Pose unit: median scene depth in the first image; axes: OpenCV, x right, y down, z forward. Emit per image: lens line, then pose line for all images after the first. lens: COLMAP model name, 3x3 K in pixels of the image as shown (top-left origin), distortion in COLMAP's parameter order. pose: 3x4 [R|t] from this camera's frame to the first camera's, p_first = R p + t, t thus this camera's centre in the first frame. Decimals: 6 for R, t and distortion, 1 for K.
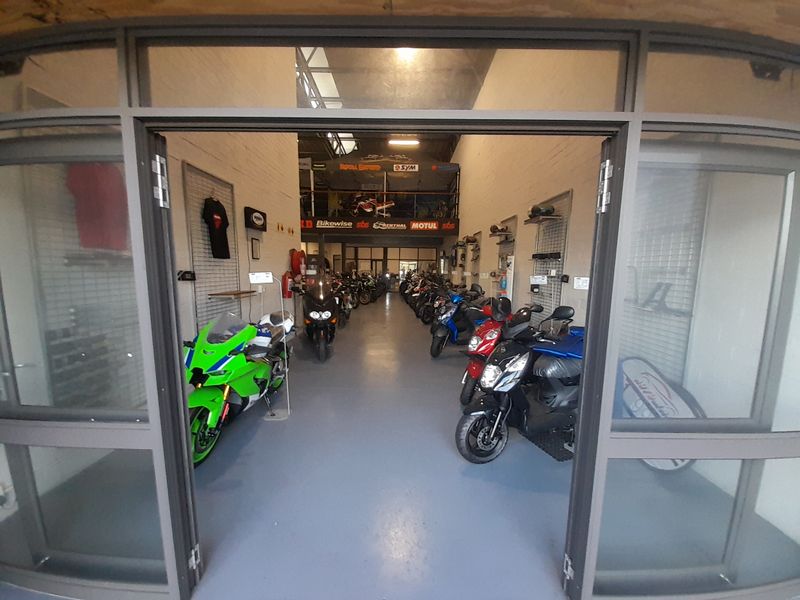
lens RADIAL K [[316.6, 0, 411.1], [0, 316.6, 312.0], [0, 0, 1]] dist [-0.001703, -0.000725]
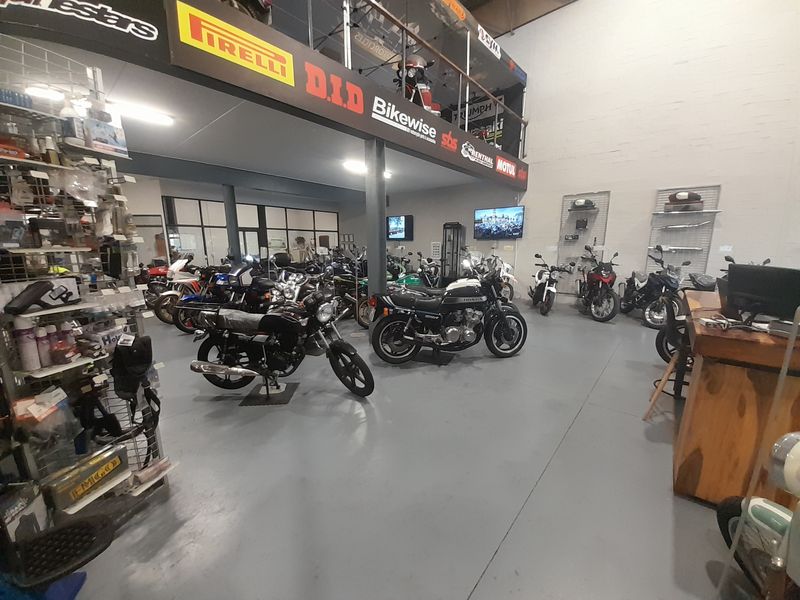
lens RADIAL K [[316.6, 0, 411.1], [0, 316.6, 312.0], [0, 0, 1]] dist [-0.001703, -0.000725]
pose [[0.681108, -0.165021, 0.713344, -0.315243], [0.108612, 0.986263, 0.124453, -0.065869], [-0.724082, -0.007288, 0.689675, 0.446687]]
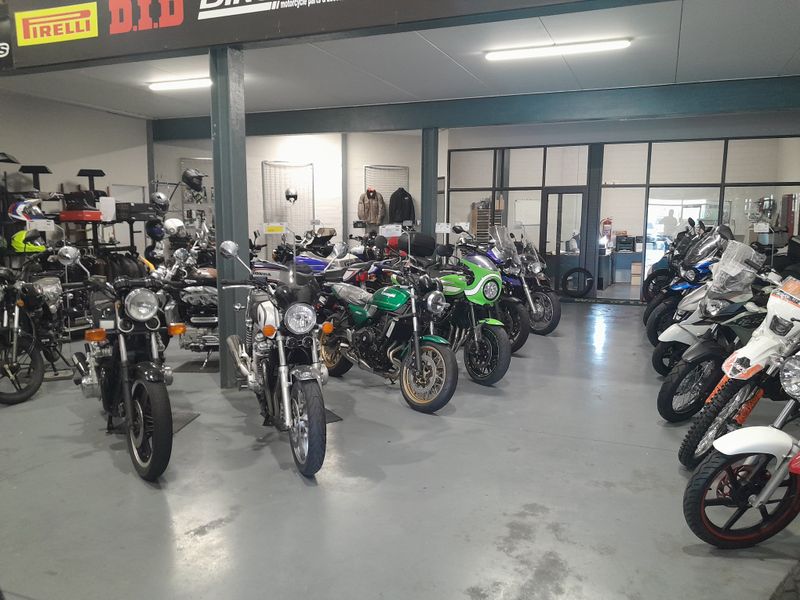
lens RADIAL K [[640.6, 0, 400.0], [0, 640.6, 300.0], [0, 0, 1]] dist [0.188671, -0.214709]
pose [[0.917041, 0.033064, -0.397420, -0.003595], [-0.041729, 0.999042, -0.013173, -0.047235], [0.396604, 0.028664, 0.917542, 0.385204]]
